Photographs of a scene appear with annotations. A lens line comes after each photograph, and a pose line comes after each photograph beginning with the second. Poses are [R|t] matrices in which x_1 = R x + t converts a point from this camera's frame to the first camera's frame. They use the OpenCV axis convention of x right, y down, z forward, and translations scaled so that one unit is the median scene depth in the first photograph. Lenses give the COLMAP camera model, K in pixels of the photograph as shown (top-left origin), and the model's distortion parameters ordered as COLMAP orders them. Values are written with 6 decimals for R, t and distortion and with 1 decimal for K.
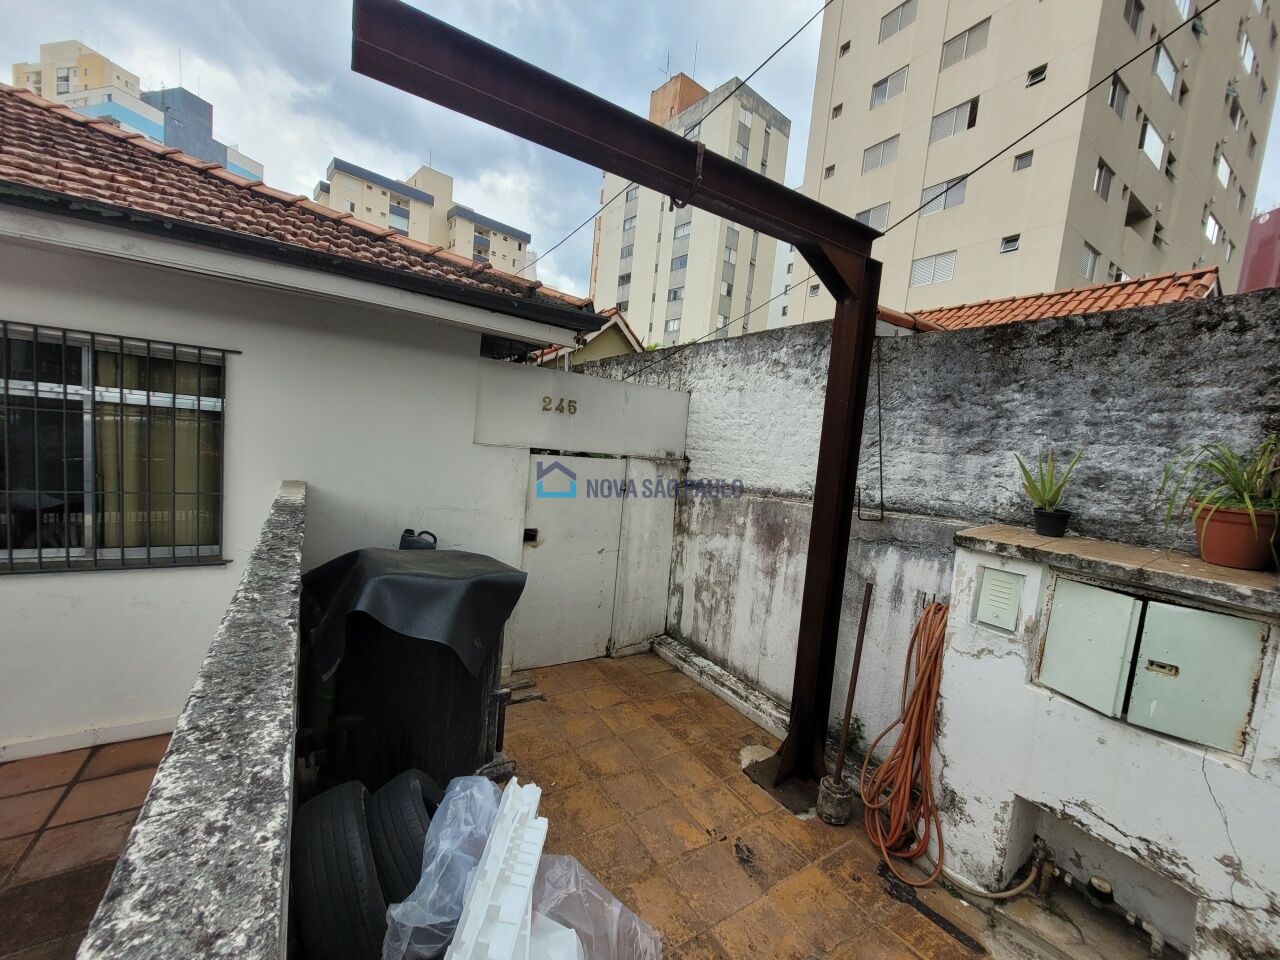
lens RADIAL K [[501.4, 0, 652.1], [0, 501.4, 483.9], [0, 0, 1]] dist [0.003684, -0.000054]
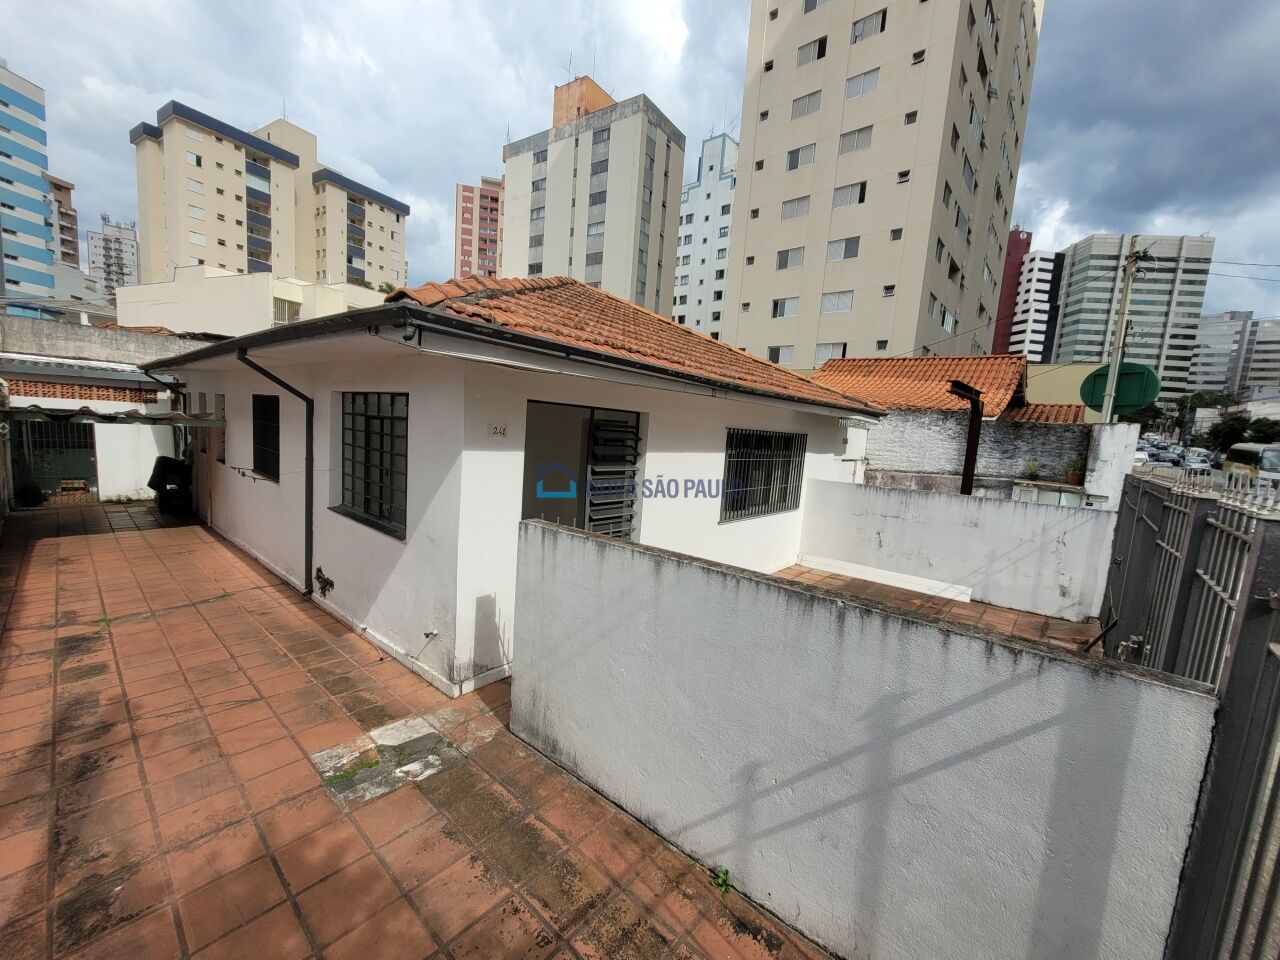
lens RADIAL K [[501.4, 0, 652.1], [0, 501.4, 483.9], [0, 0, 1]] dist [0.003684, -0.000054]
pose [[0.959714, -0.059794, 0.274543, -0.286948], [0.046045, 0.997354, 0.056258, -0.021133], [-0.277181, -0.041351, 0.959928, -0.176909]]
